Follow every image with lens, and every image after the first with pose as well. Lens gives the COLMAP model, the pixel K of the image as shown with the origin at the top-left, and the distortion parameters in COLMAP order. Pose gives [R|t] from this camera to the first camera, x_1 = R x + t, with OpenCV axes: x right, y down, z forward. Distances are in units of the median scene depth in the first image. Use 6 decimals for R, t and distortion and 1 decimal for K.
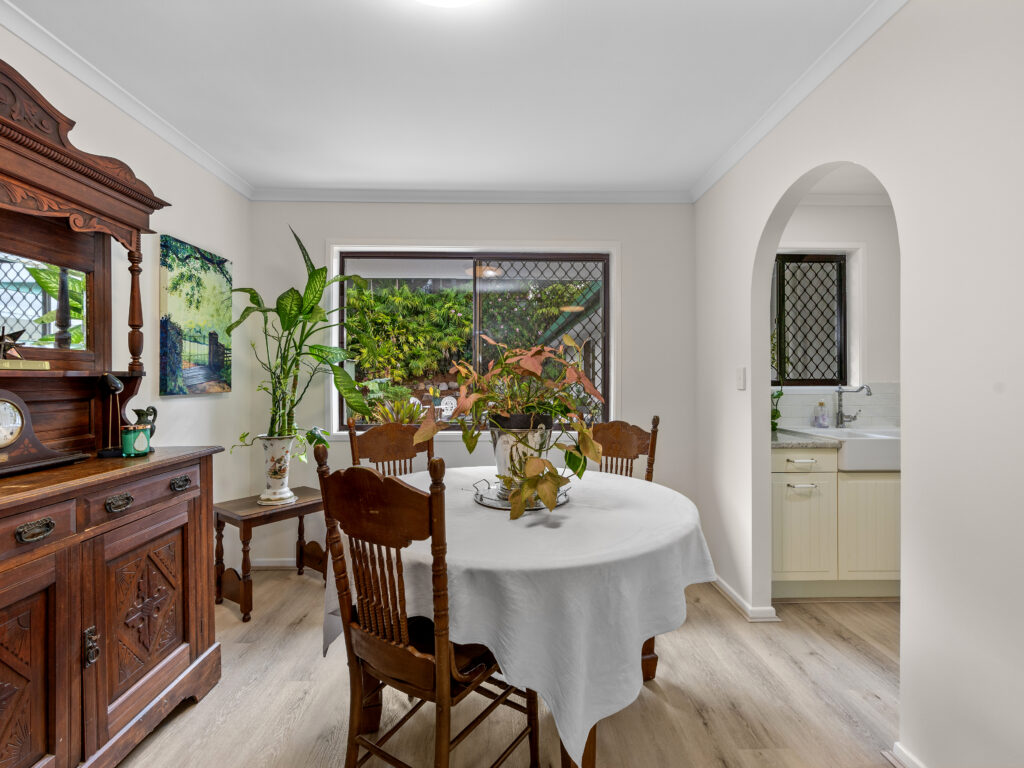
lens RADIAL K [[467.4, 0, 521.3], [0, 467.4, 377.8], [0, 0, 1]] dist [-0.007990, -0.000138]
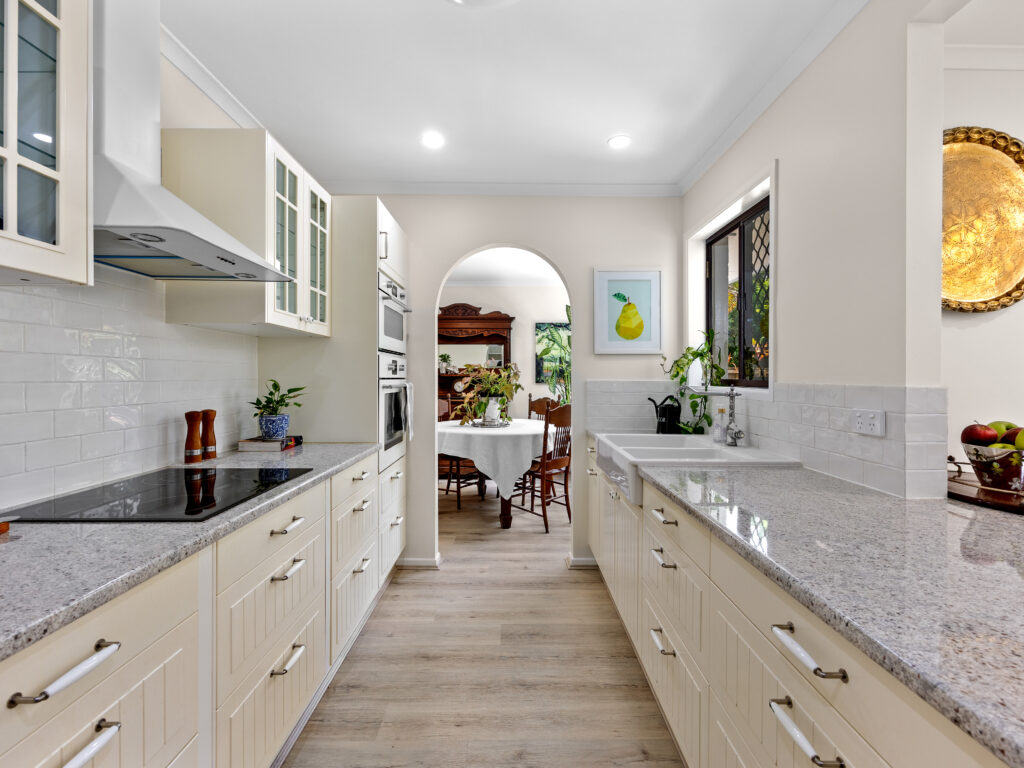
lens RADIAL K [[467.4, 0, 512.8], [0, 467.4, 379.4], [0, 0, 1]] dist [-0.007990, -0.000138]
pose [[-0.022376, 0.004650, -0.999739, 1.988329], [0.000846, 0.999989, 0.004632, 0.005399], [0.999749, -0.000742, -0.022379, 0.952298]]
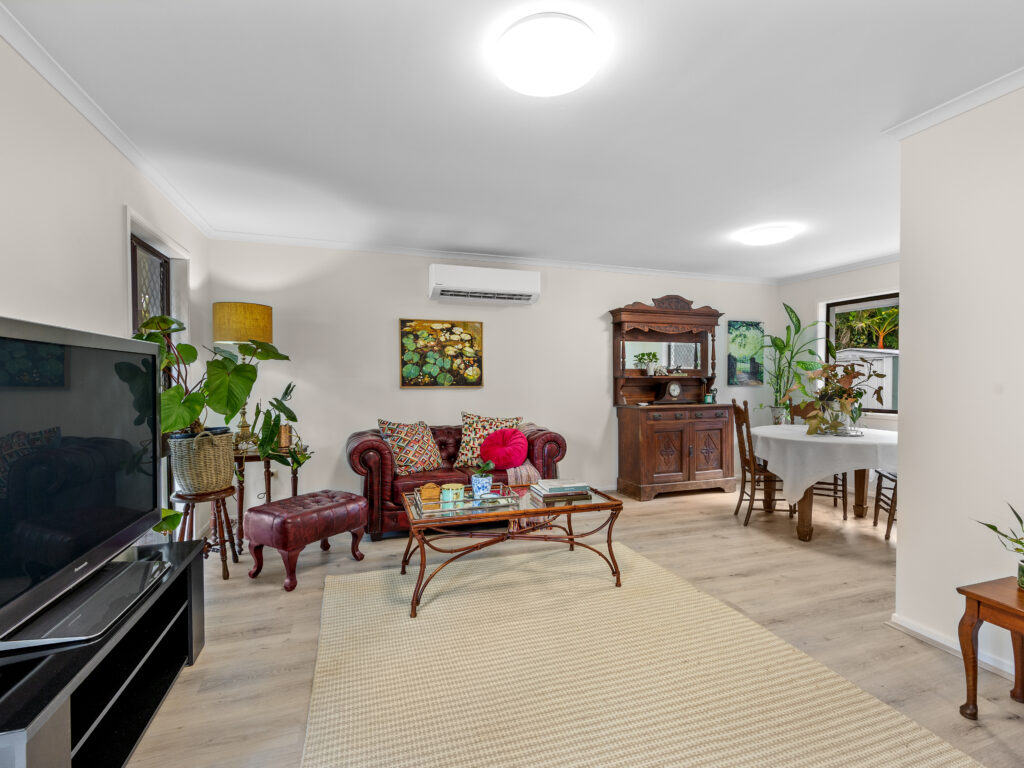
lens RADIAL K [[467.4, 0, 514.1], [0, 467.4, 383.9], [0, 0, 1]] dist [-0.007990, -0.000138]
pose [[0.289974, 0.008256, -0.956999, 1.329731], [0.004297, 0.999941, 0.009929, 0.001228], [0.957025, -0.006991, 0.289921, -0.853329]]
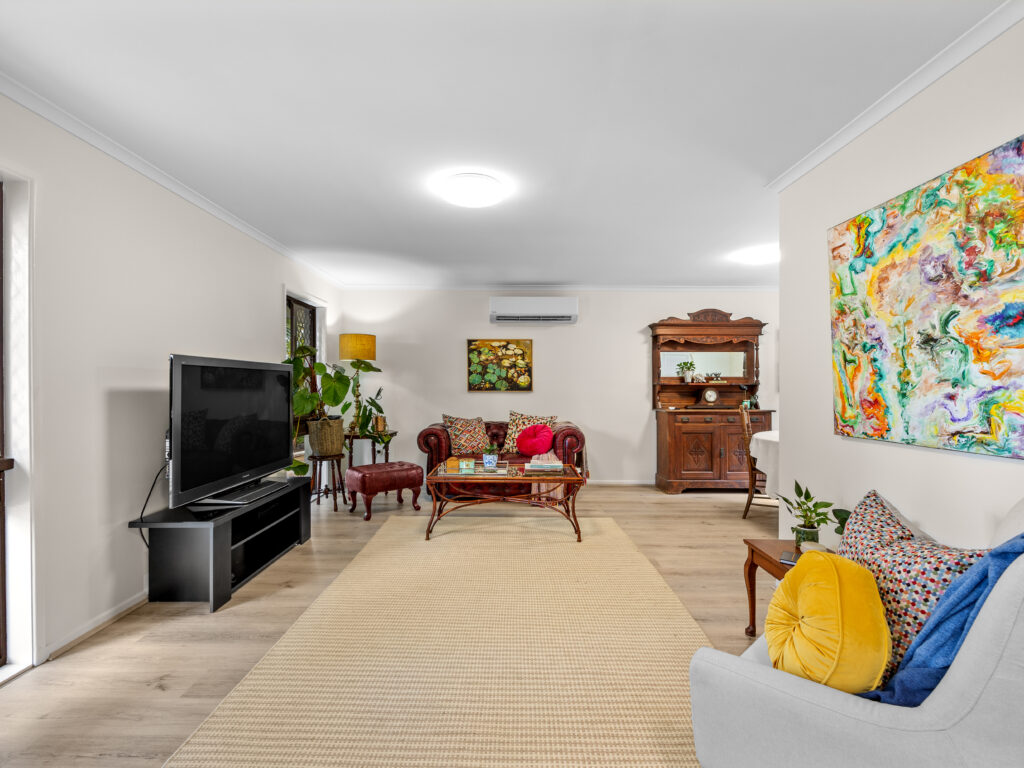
lens RADIAL K [[467.4, 0, 514.9], [0, 467.4, 385.0], [0, 0, 1]] dist [-0.007990, -0.000138]
pose [[-0.029995, -0.002668, -0.999546, 1.893936], [0.000433, 0.999996, -0.002682, 0.004991], [0.999550, -0.000513, -0.029994, -0.395979]]
